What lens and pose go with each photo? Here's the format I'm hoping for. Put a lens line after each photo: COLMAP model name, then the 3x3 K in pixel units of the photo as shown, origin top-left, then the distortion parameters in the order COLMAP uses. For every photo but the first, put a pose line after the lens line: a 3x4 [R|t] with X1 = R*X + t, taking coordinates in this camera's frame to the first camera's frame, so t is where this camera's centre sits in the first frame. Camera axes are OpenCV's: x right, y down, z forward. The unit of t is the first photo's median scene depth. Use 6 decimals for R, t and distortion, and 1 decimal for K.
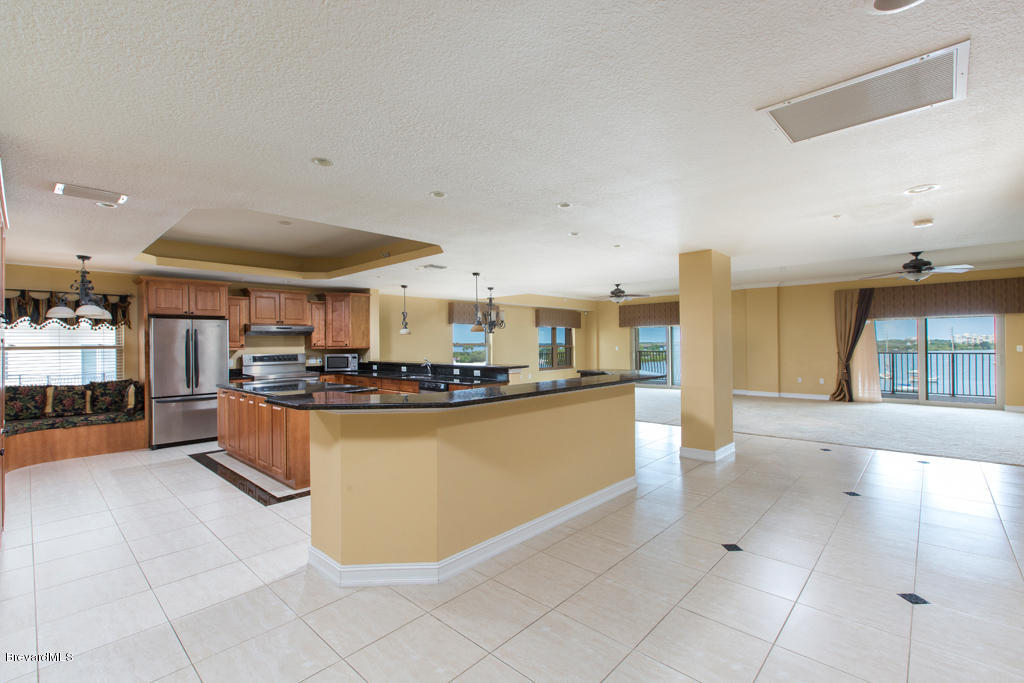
lens RADIAL K [[460.6, 0, 509.8], [0, 460.6, 343.2], [0, 0, 1]] dist [0.001507, 0.000007]
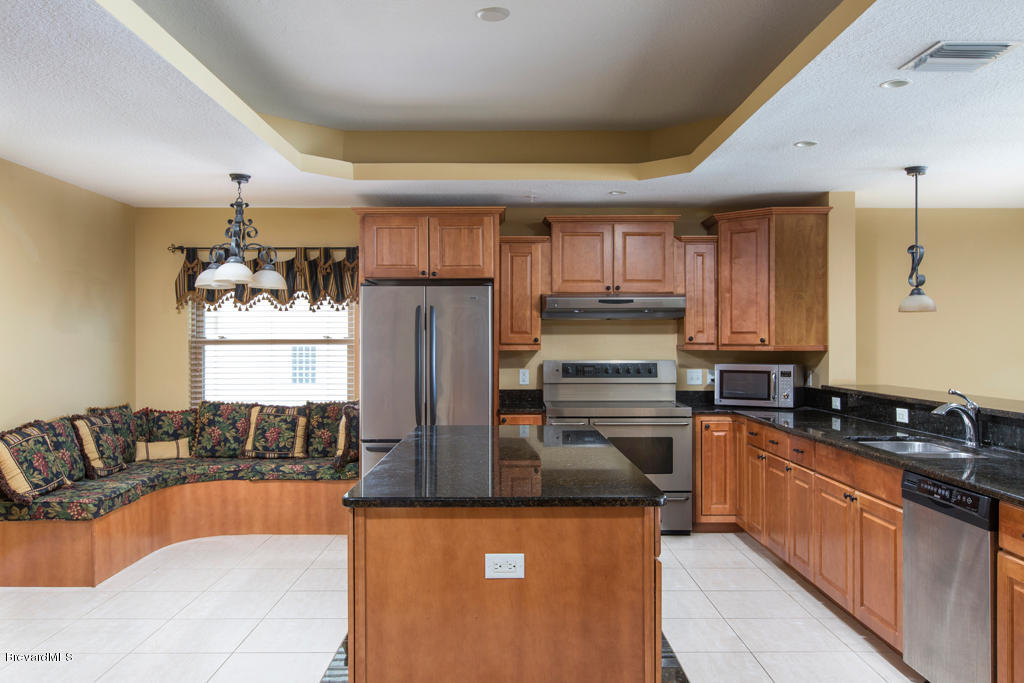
lens RADIAL K [[831.9, 0, 512.0], [0, 831.9, 344.2], [0, 0, 1]] dist [0.007715, 0.003145]
pose [[0.689852, 0.012233, -0.723847, 0.014552], [-0.006729, 0.999922, 0.010486, -0.000280], [0.723919, -0.002363, 0.689881, 0.459348]]
